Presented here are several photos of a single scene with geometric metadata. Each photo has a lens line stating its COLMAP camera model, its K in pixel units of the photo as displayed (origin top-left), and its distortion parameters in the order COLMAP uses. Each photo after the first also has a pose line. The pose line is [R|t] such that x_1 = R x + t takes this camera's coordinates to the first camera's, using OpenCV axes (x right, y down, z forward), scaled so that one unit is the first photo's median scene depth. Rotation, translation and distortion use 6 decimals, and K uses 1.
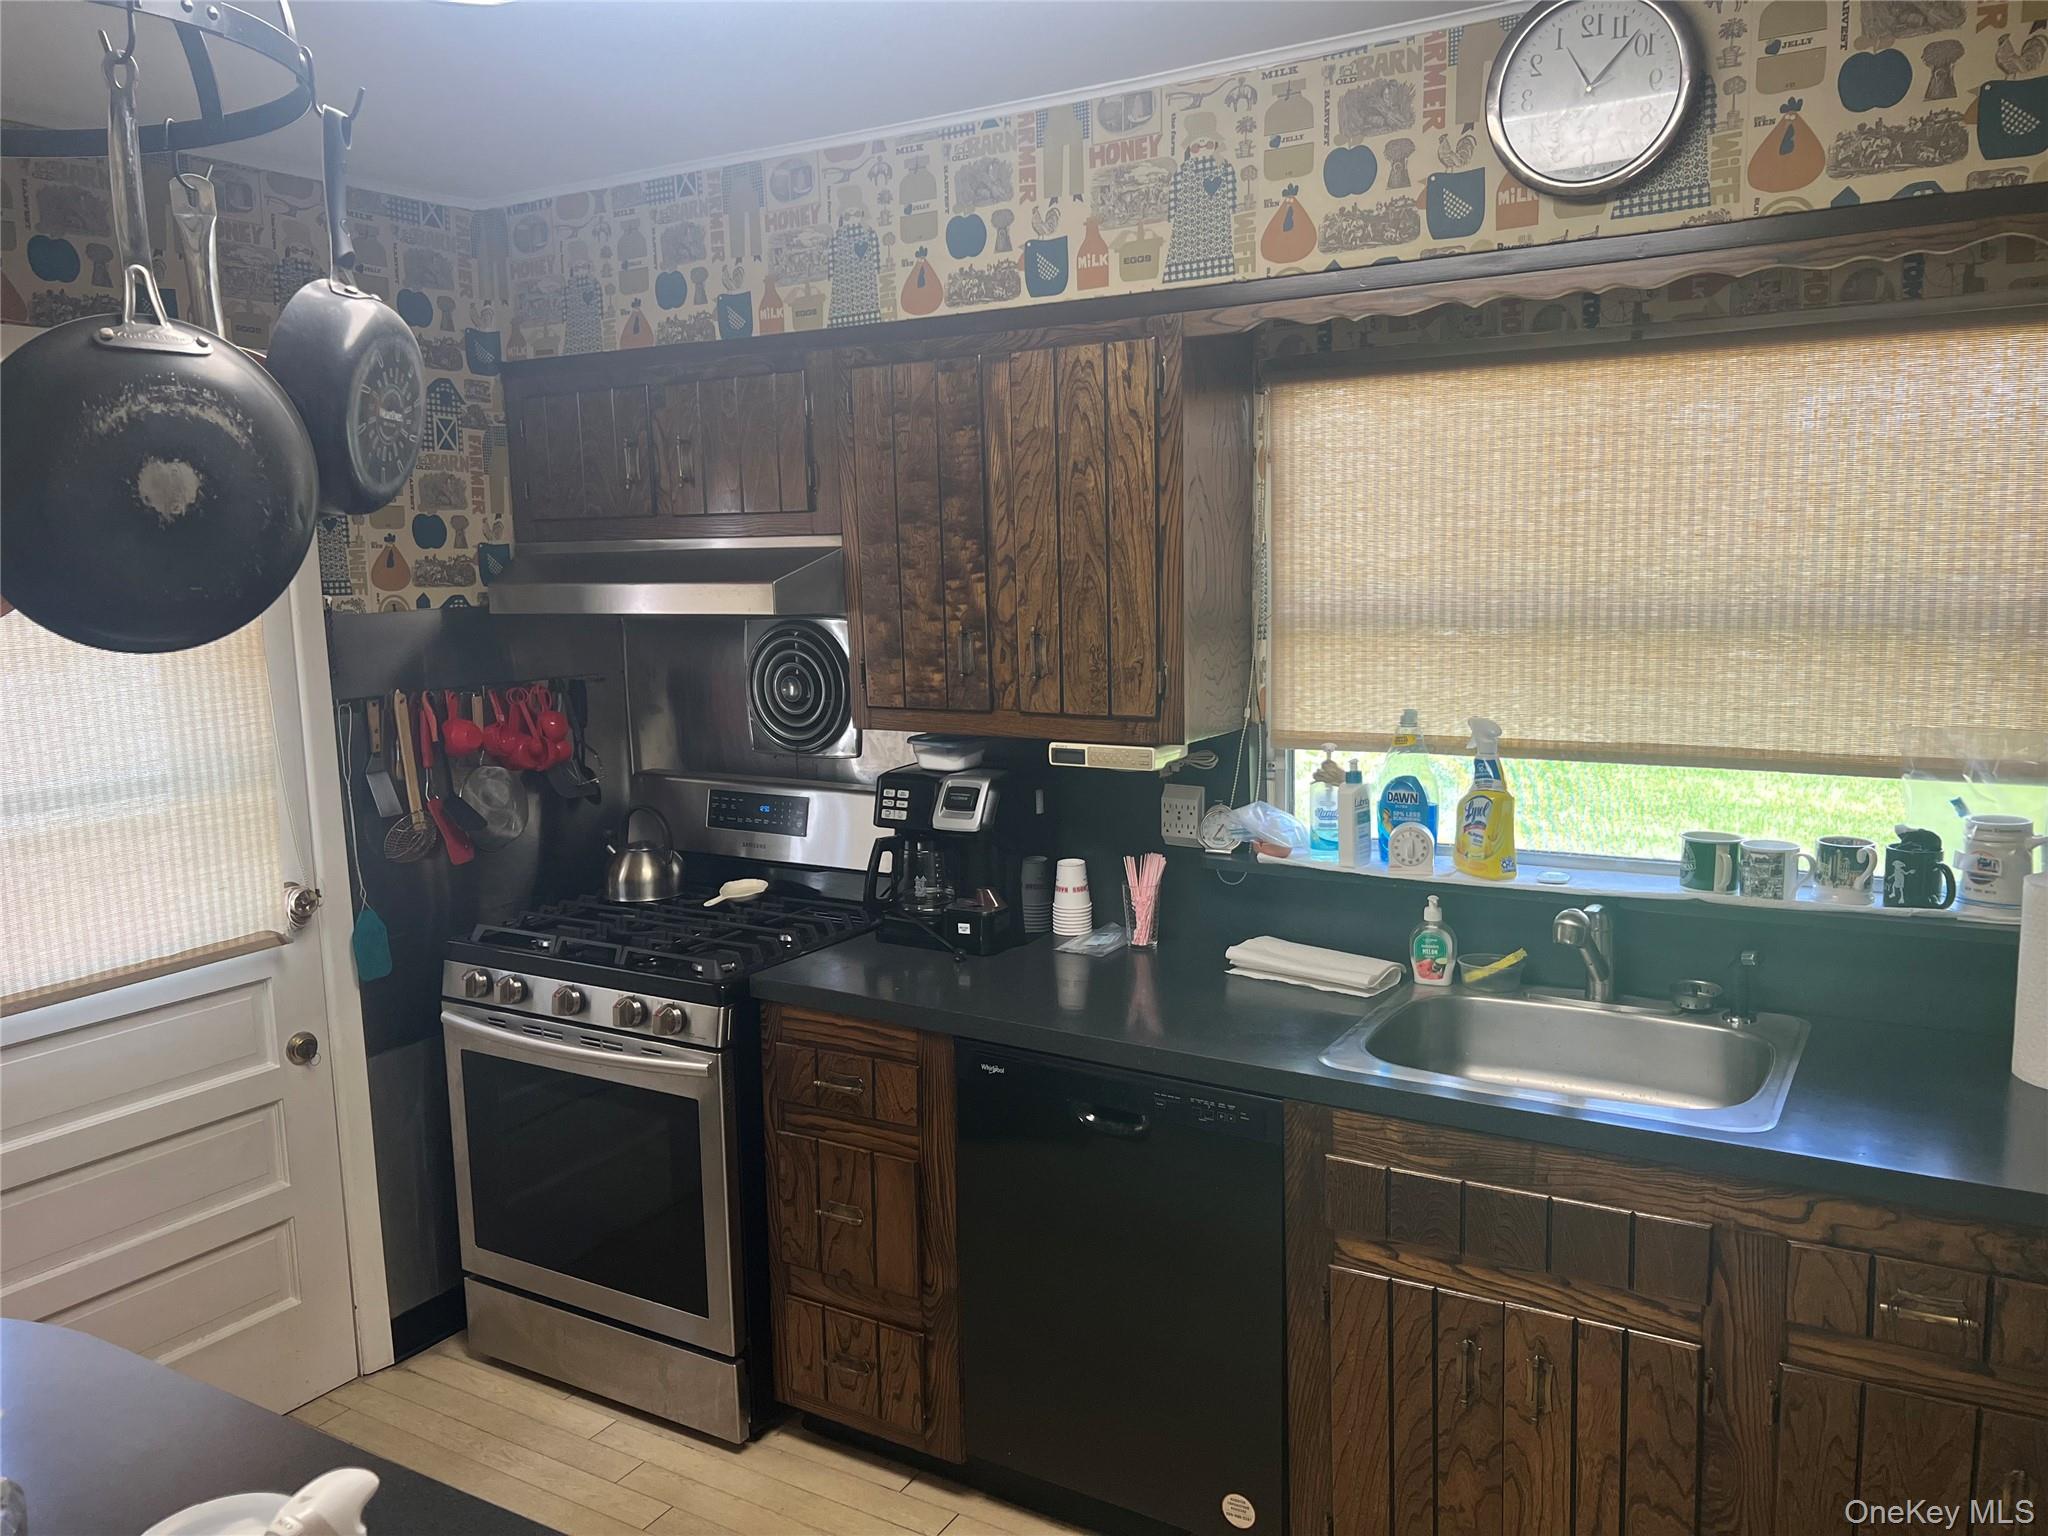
lens RADIAL K [[1523.5, 0, 1039.9], [0, 1523.5, 773.0], [0, 0, 1]] dist [0.039203, -0.028995]
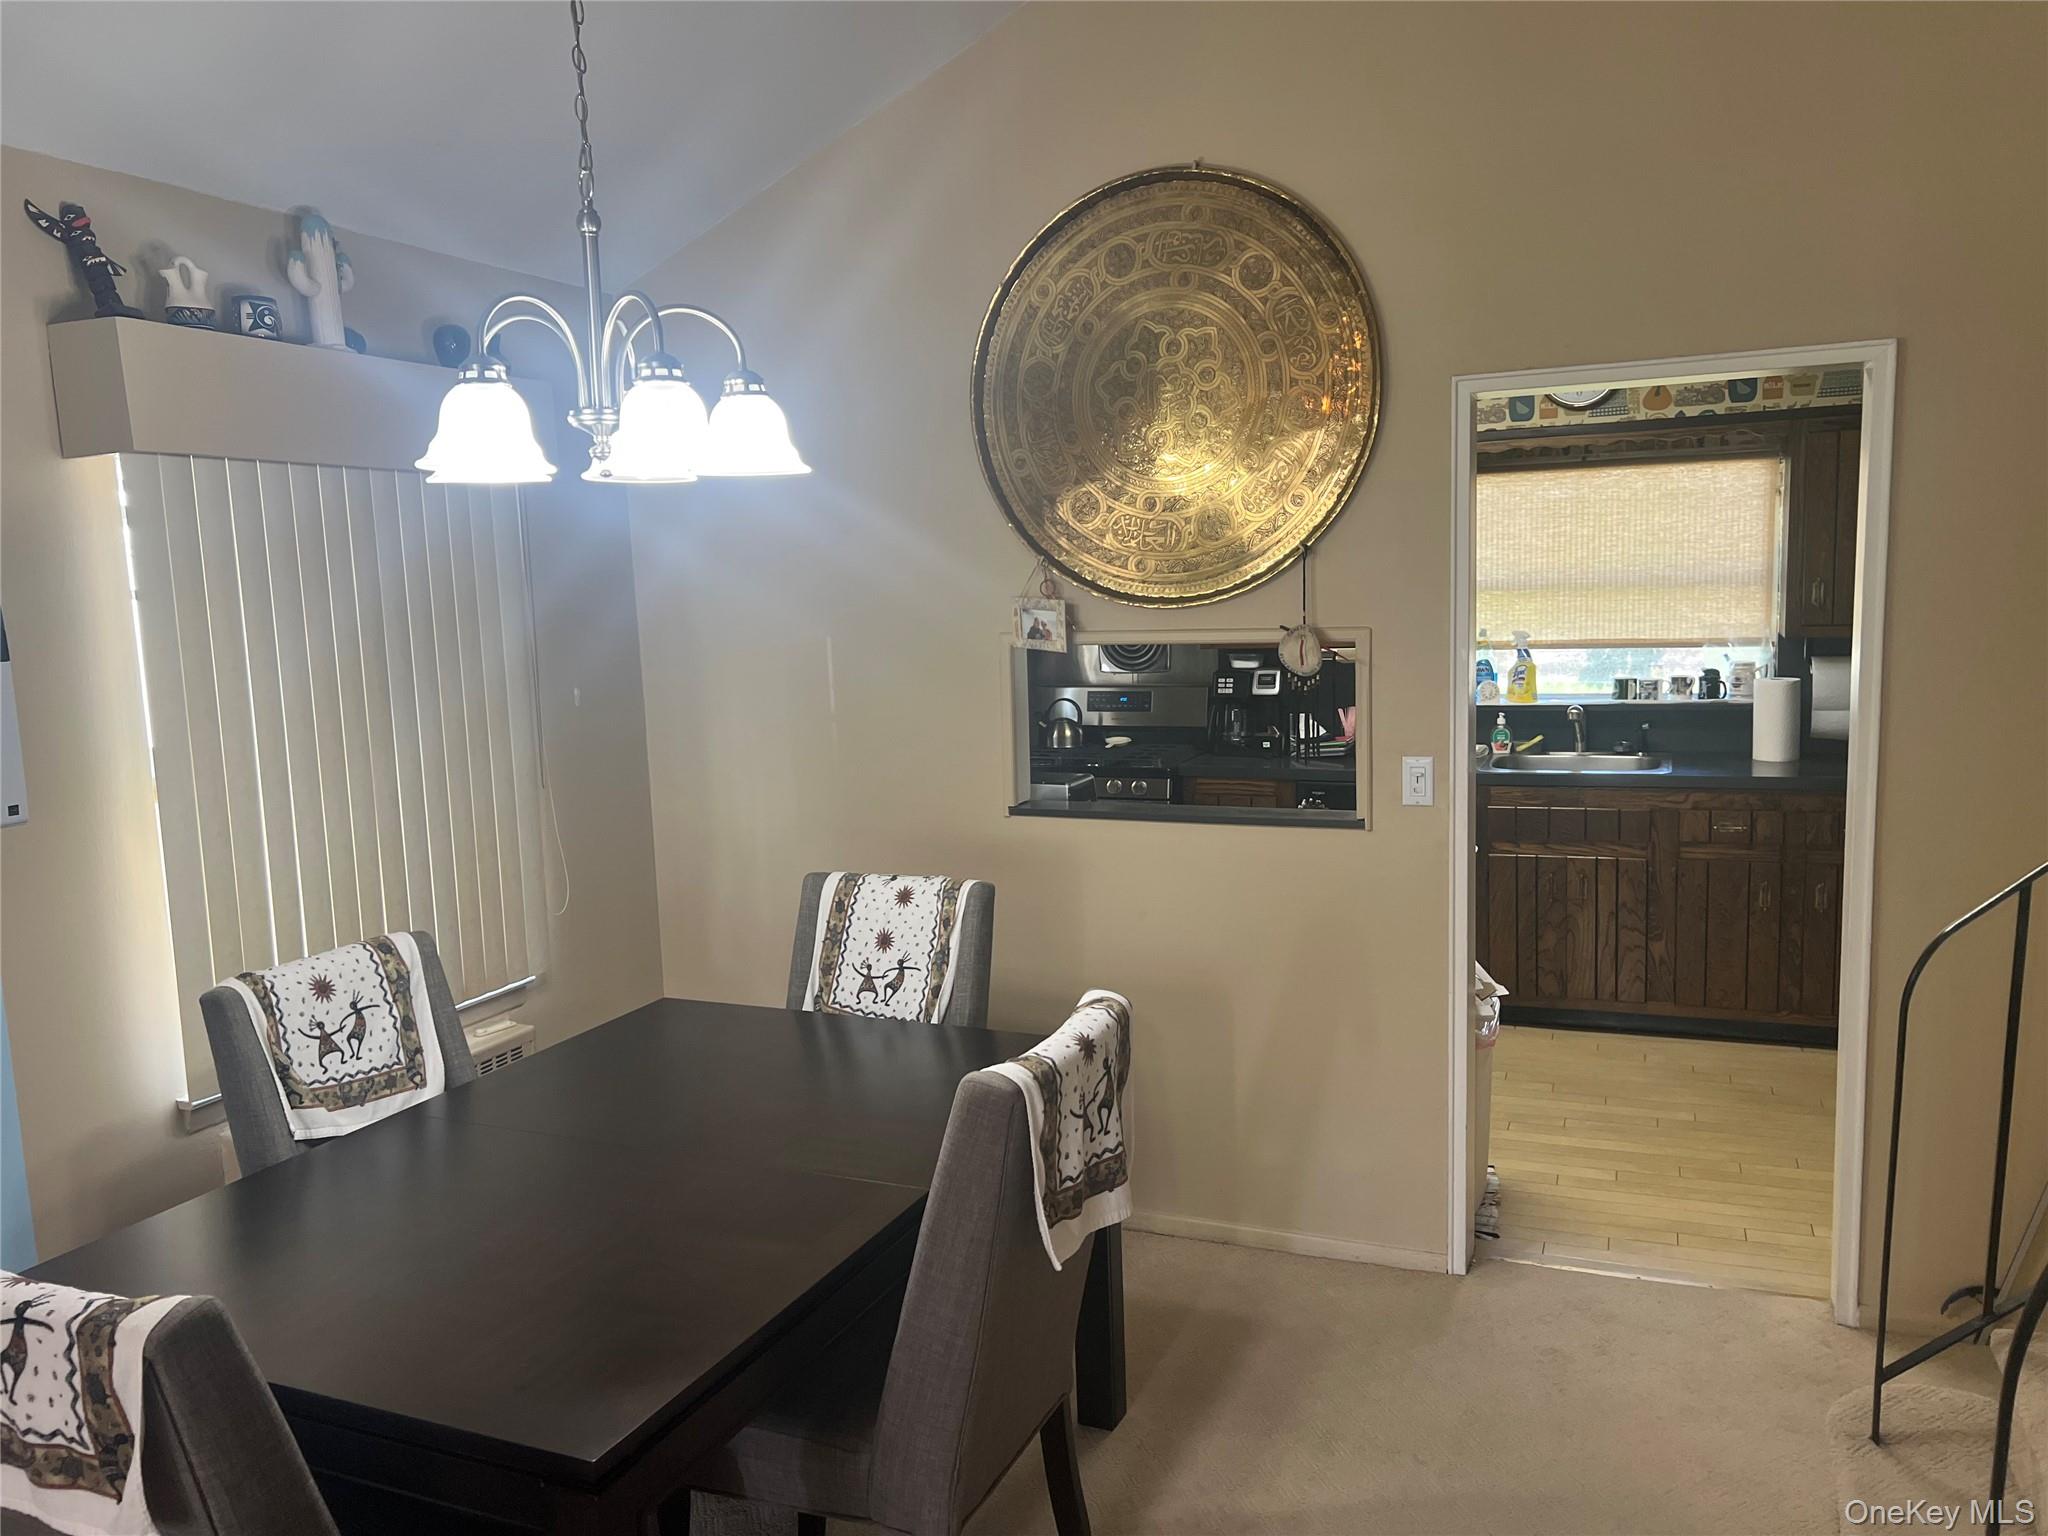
lens RADIAL K [[1523.5, 0, 1013.0], [0, 1523.5, 766.4], [0, 0, 1]] dist [0.039203, -0.028995]
pose [[0.989156, -0.028569, 0.144063, -0.861703], [0.032265, 0.999206, -0.023389, 0.213846], [-0.143281, 0.027784, 0.989292, -1.214833]]
